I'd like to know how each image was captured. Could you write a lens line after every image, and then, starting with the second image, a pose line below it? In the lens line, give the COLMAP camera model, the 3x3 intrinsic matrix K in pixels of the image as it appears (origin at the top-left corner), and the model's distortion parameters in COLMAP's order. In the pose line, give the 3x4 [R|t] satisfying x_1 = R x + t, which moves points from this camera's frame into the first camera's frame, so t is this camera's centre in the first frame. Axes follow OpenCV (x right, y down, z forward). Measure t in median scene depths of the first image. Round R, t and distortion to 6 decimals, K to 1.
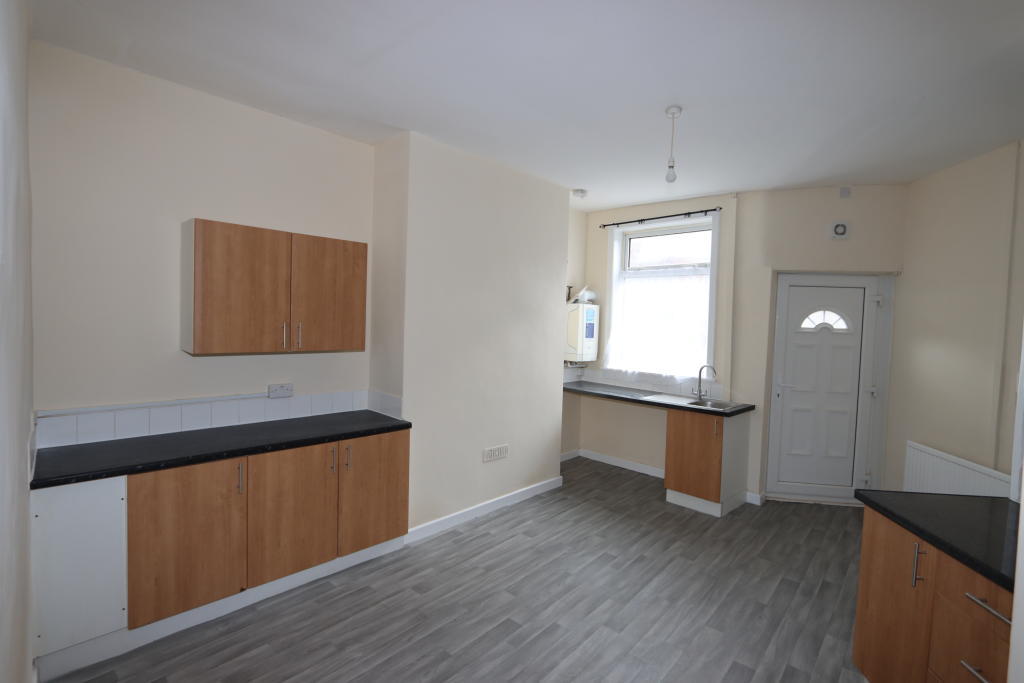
lens RADIAL K [[466.9, 0, 512.0], [0, 466.9, 341.5], [0, 0, 1]] dist [-0.001342, -0.000116]
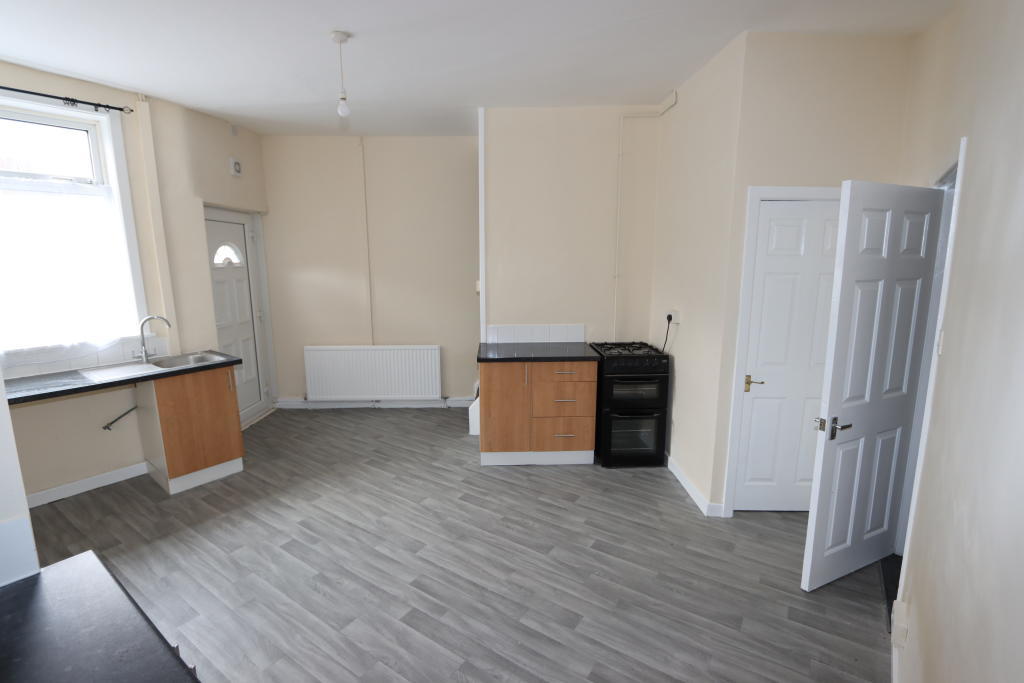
lens RADIAL K [[466.9, 0, 512.0], [0, 466.9, 341.5], [0, 0, 1]] dist [-0.001342, -0.000116]
pose [[-0.104777, -0.209149, 0.972254, -0.465658], [0.052687, 0.975095, 0.215438, -0.051722], [-0.993099, 0.073798, -0.091148, 0.511250]]
